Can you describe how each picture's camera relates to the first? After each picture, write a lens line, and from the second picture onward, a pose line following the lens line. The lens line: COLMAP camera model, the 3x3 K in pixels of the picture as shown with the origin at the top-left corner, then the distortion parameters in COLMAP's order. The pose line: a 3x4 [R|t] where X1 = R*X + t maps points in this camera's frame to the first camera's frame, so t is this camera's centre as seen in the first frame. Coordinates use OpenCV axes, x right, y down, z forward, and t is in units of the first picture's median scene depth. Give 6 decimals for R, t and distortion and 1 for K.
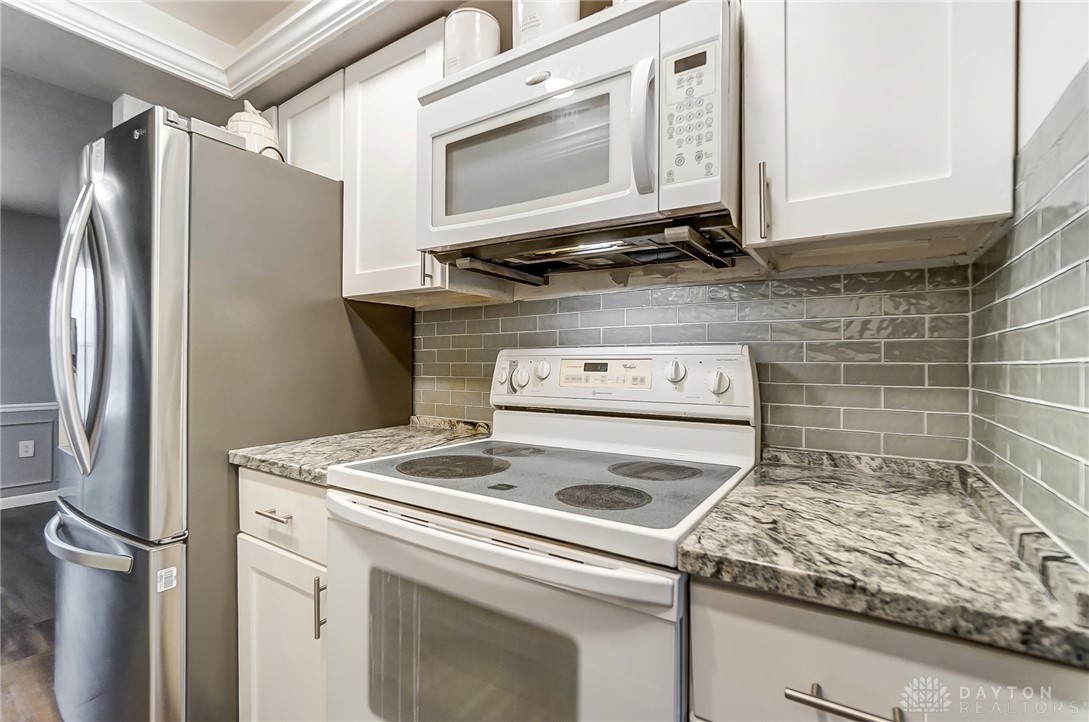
lens RADIAL K [[480.0, 0, 547.1], [0, 480.0, 362.5], [0, 0, 1]] dist [-0.026092, 0.000265]
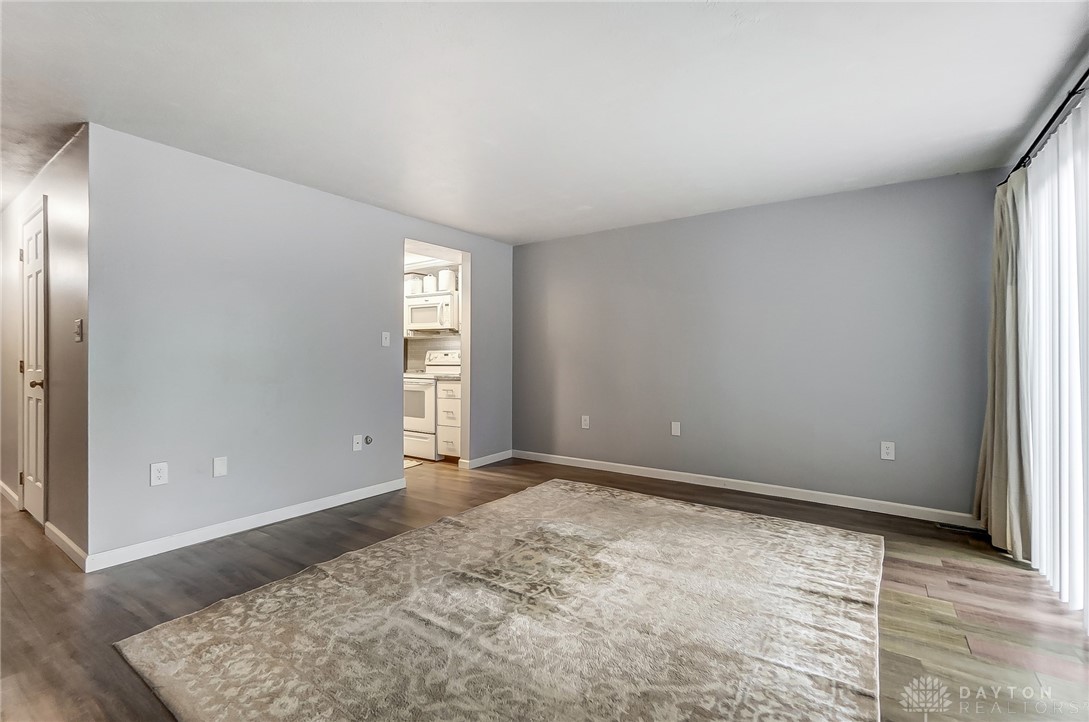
lens RADIAL K [[480.0, 0, 542.8], [0, 480.0, 358.8], [0, 0, 1]] dist [-0.026092, 0.000265]
pose [[0.999400, -0.003104, -0.034509, 1.096770], [0.002970, 0.999988, -0.003916, 0.064139], [0.034521, 0.003811, 0.999397, -3.240686]]
